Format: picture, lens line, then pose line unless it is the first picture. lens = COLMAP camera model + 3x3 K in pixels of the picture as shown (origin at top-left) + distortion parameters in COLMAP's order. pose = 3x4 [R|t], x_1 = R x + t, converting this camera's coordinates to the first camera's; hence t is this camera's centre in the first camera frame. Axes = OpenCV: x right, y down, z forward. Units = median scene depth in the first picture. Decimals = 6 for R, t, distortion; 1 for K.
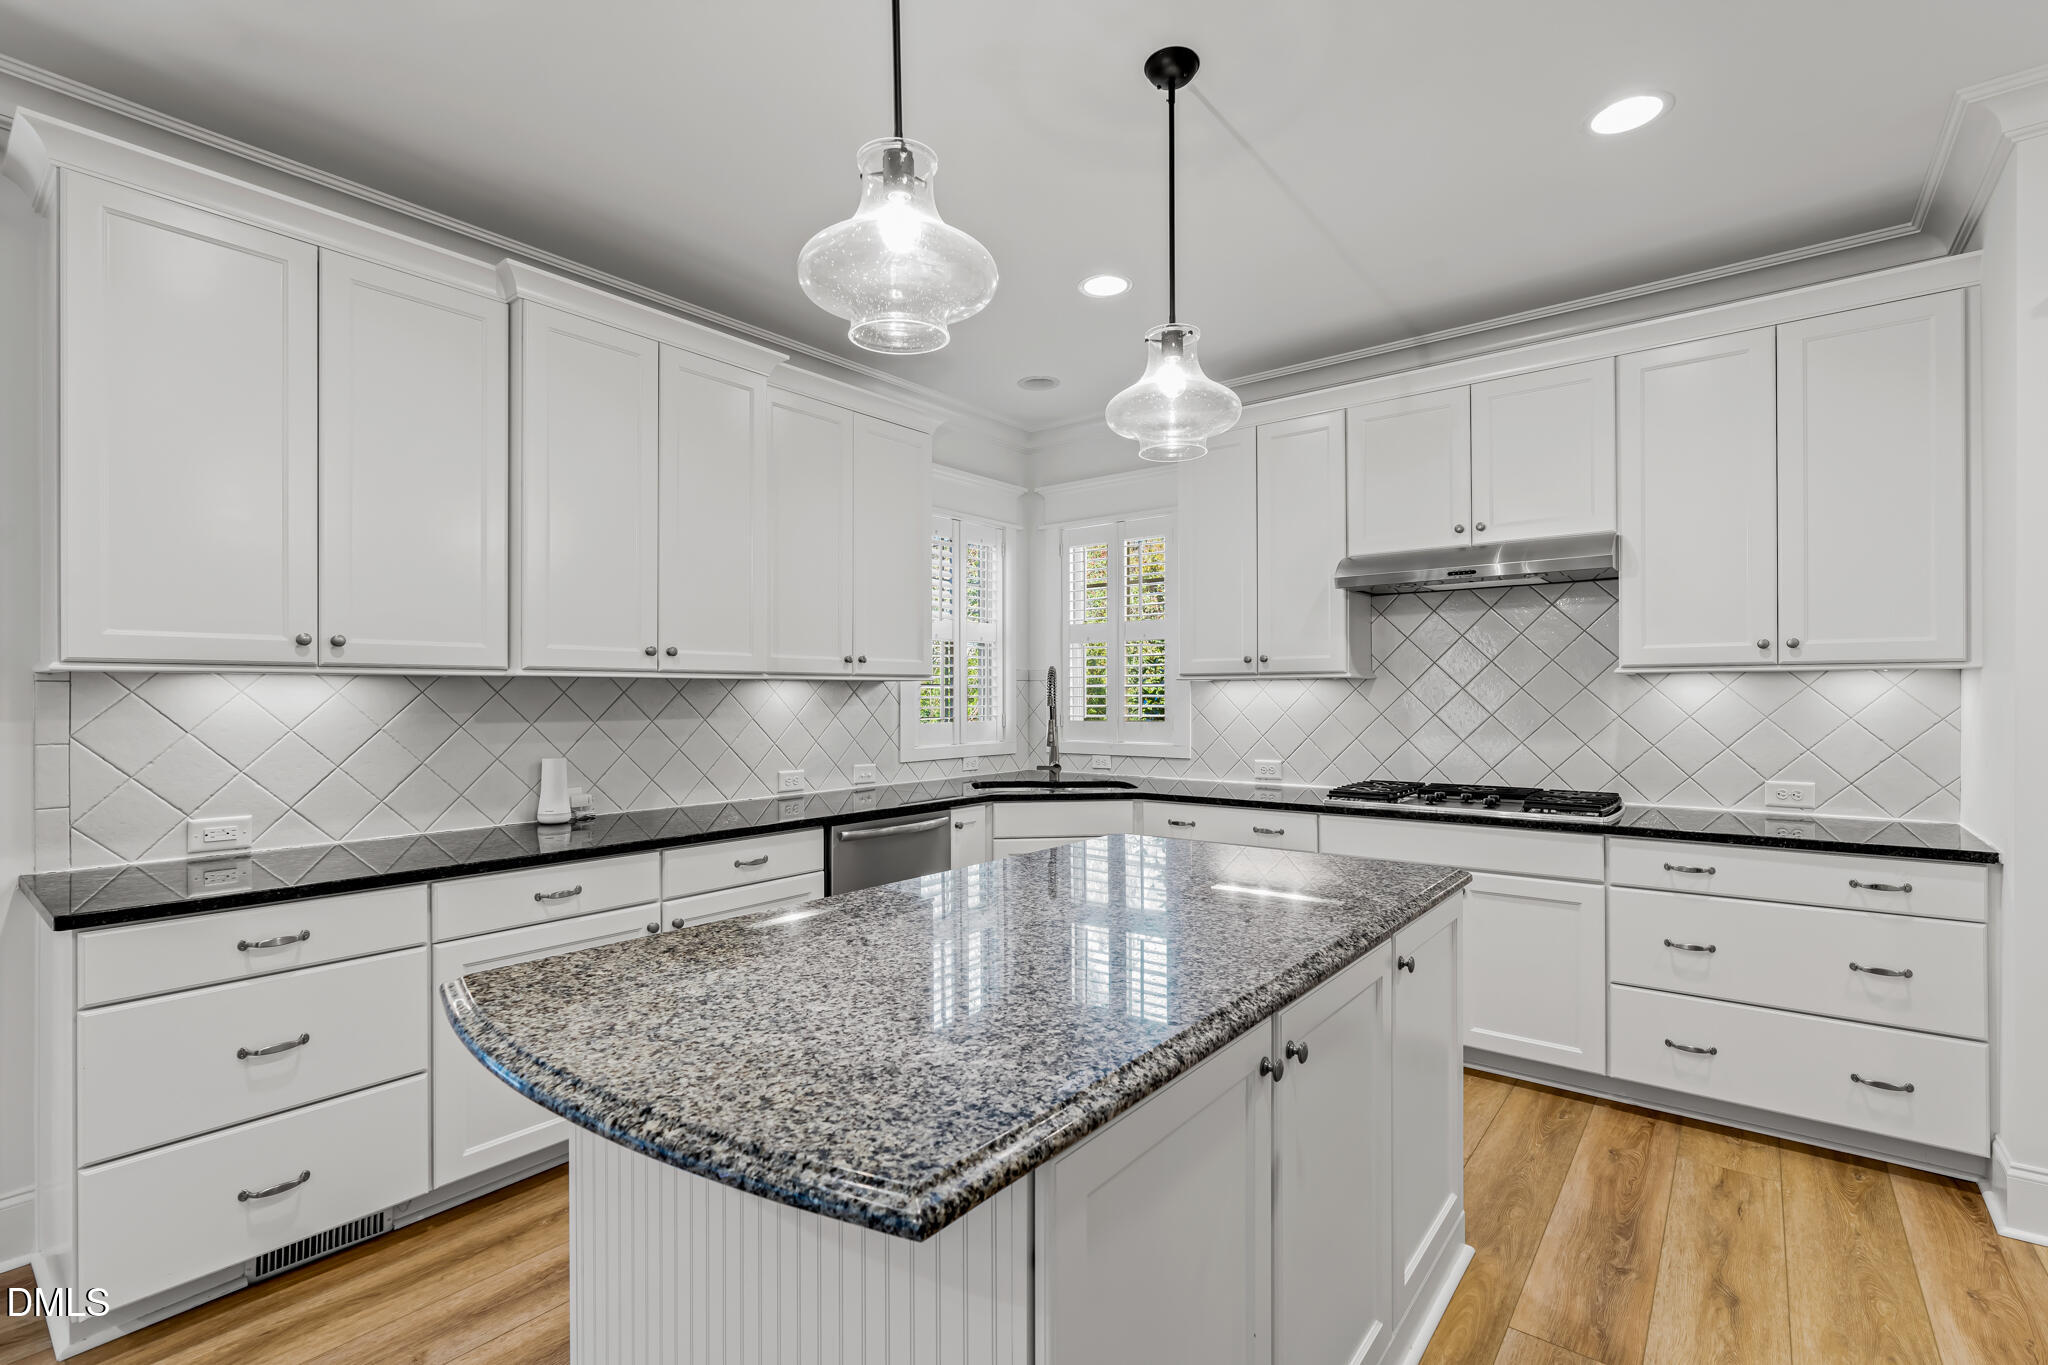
lens RADIAL K [[938.7, 0, 1022.1], [0, 938.7, 691.9], [0, 0, 1]] dist [0.002673, 0.000472]
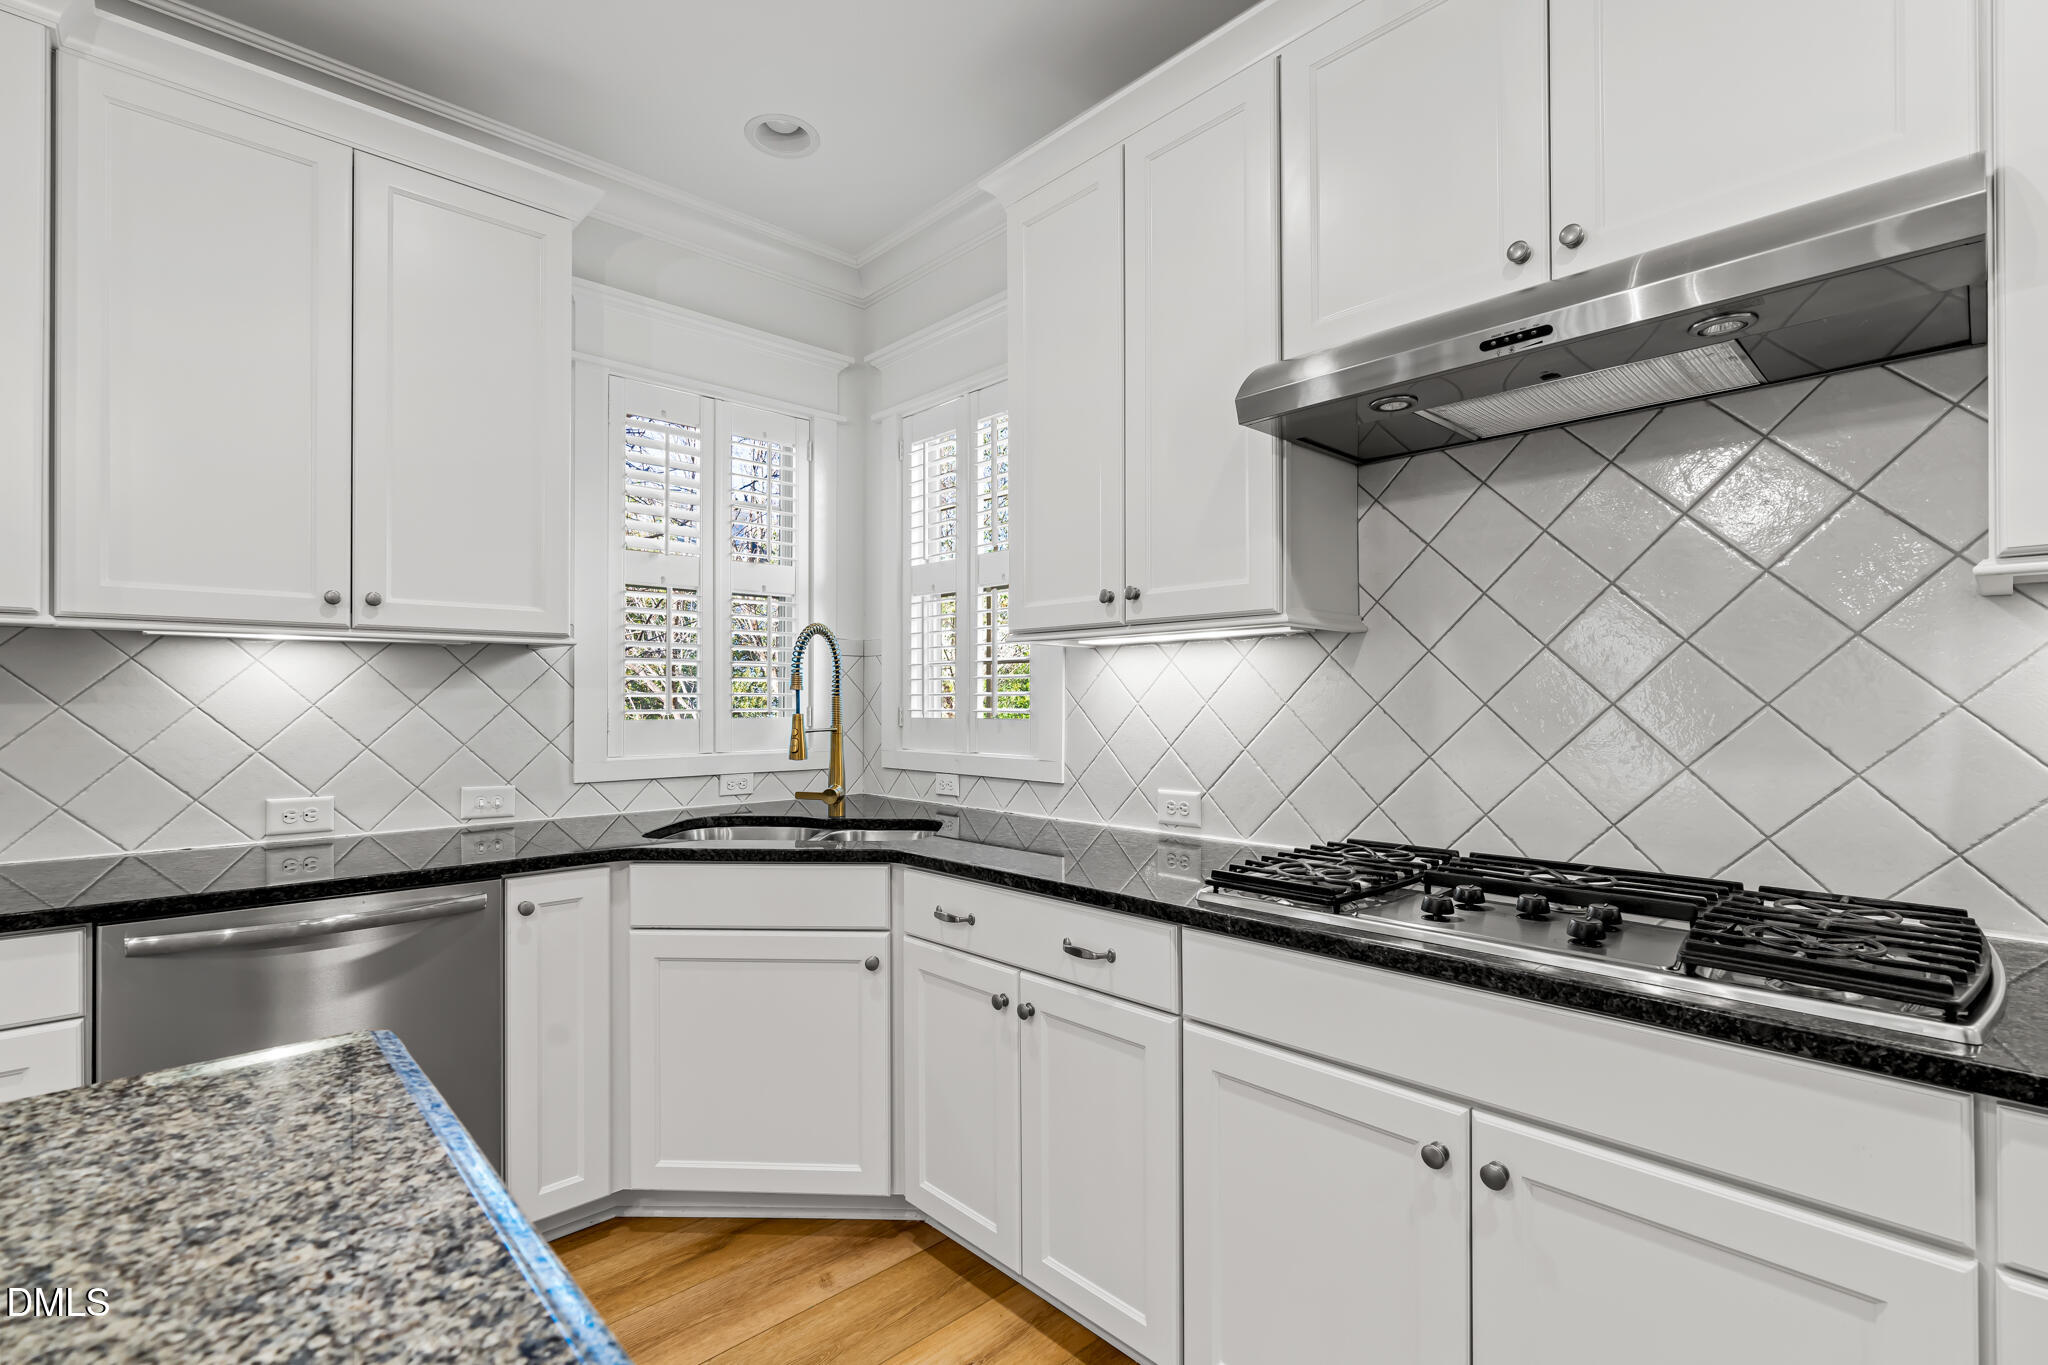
lens RADIAL K [[914.6, 0, 1021.7], [0, 914.6, 696.9], [0, 0, 1]] dist [-0.015959, 0.000302]
pose [[0.988853, 0.002149, -0.148880, 0.304477], [-0.002082, 0.999998, 0.000605, 0.022596], [0.148881, -0.000289, 0.988855, 0.566188]]
